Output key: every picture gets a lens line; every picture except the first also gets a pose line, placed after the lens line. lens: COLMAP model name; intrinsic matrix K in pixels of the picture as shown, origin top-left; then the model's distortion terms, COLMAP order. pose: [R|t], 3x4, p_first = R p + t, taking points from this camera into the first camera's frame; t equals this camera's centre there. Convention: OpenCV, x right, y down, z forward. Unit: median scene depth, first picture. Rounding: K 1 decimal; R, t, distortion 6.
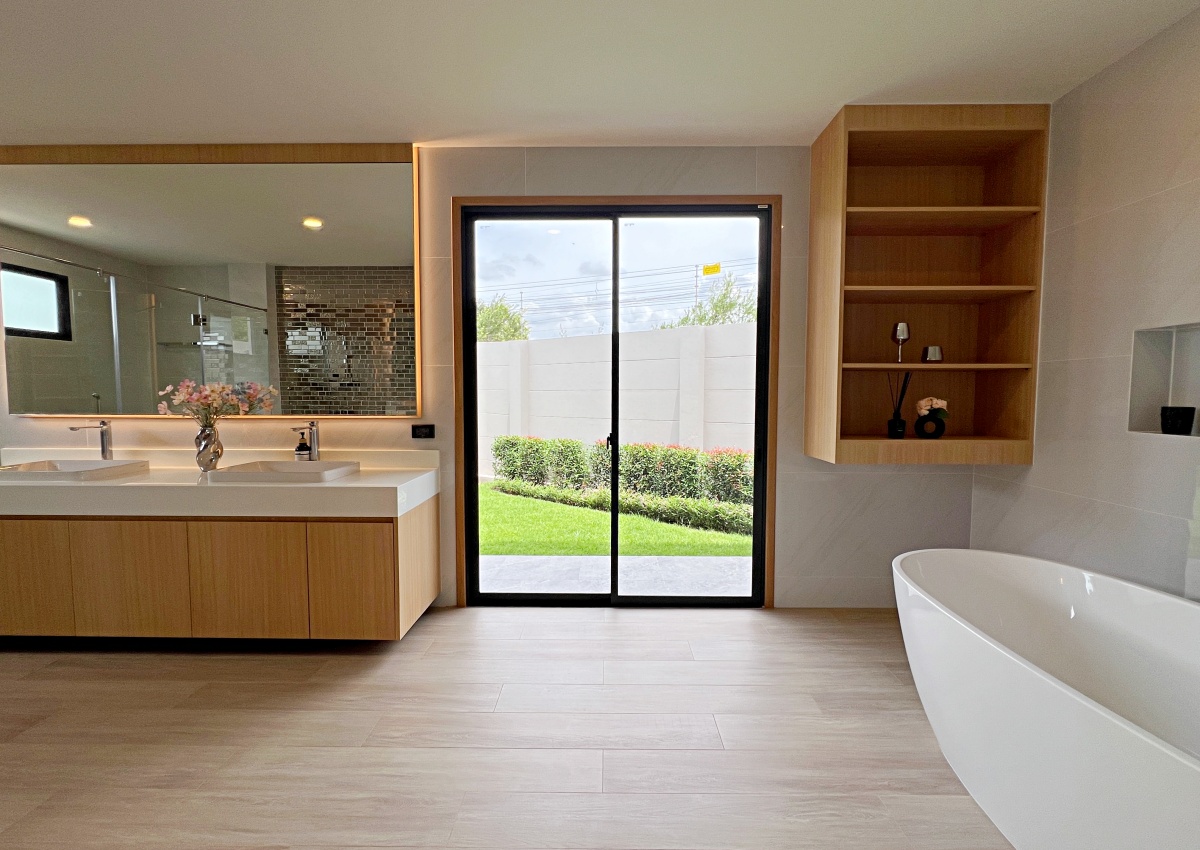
lens RADIAL K [[539.7, 0, 595.2], [0, 539.7, 423.3], [0, 0, 1]] dist [-0.001031, 0.000834]
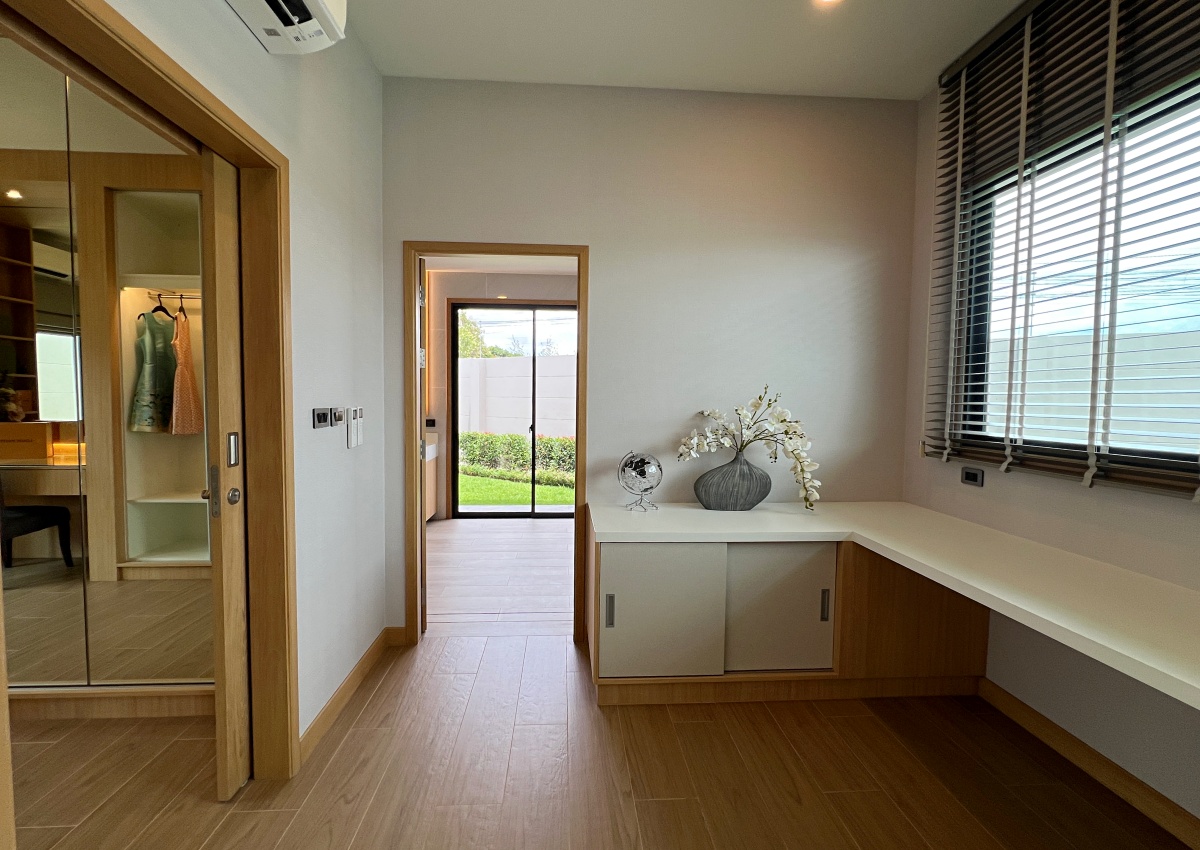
lens RADIAL K [[539.7, 0, 595.2], [0, 539.7, 423.3], [0, 0, 1]] dist [-0.001031, 0.000834]
pose [[0.996664, 0.008450, 0.081178, 0.038788], [-0.008021, 0.999952, -0.005609, 0.008846], [-0.081222, 0.004939, 0.996684, -0.353473]]
